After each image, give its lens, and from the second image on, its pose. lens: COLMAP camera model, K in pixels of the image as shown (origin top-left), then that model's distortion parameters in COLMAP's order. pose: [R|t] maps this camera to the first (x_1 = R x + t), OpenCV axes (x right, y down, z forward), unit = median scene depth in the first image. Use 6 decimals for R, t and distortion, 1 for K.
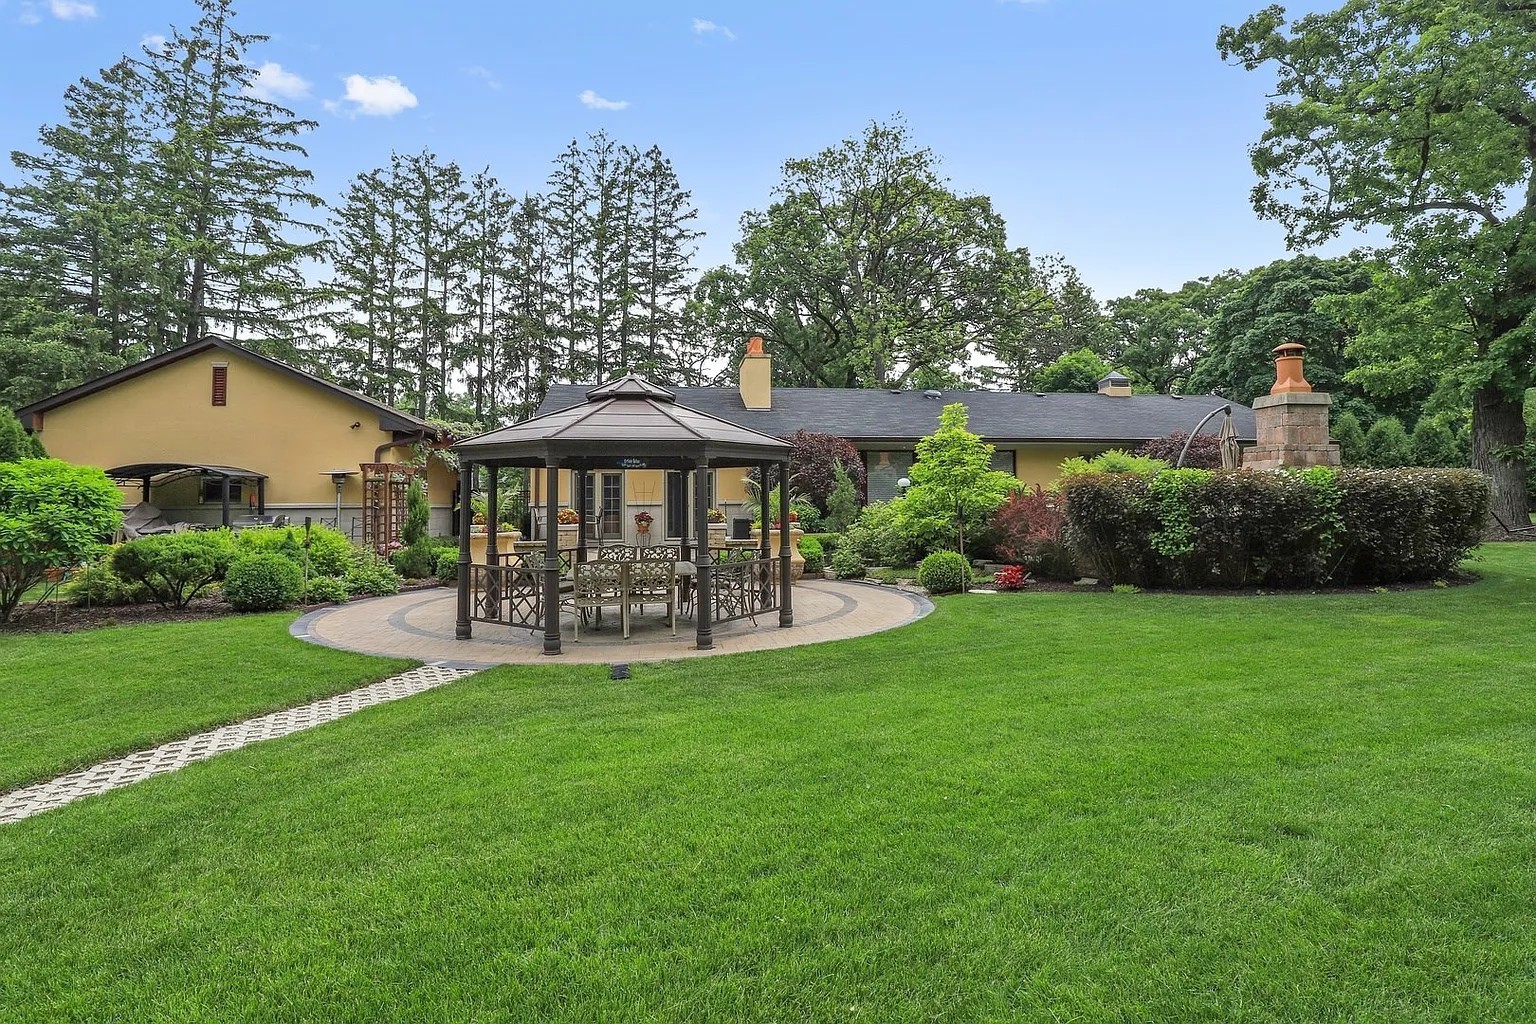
lens RADIAL K [[789.1, 0, 768.0], [0, 789.1, 512.0], [0, 0, 1]] dist [-0.000028, -0.000008]
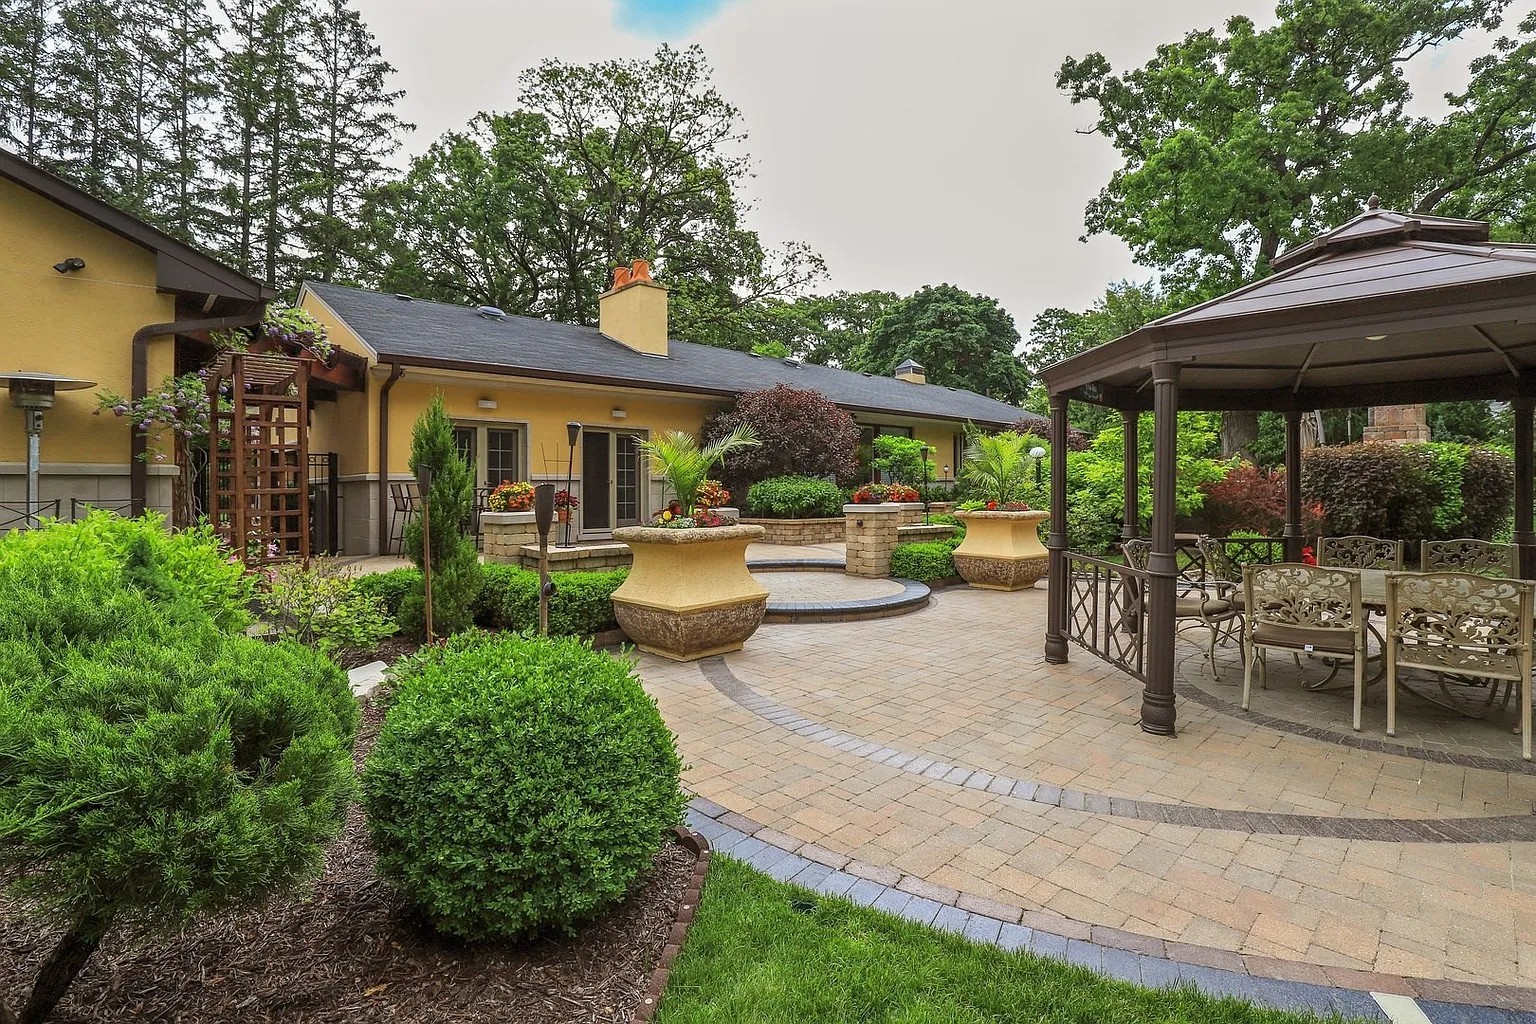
lens RADIAL K [[727.9, 0, 769.3], [0, 727.9, 484.5], [0, 0, 1]] dist [-0.001373, -0.000223]
pose [[0.821070, 0.009077, 0.570756, -0.204736], [-0.003536, 0.999935, -0.010817, 0.001008], [-0.570817, 0.006863, 0.821049, 0.233397]]
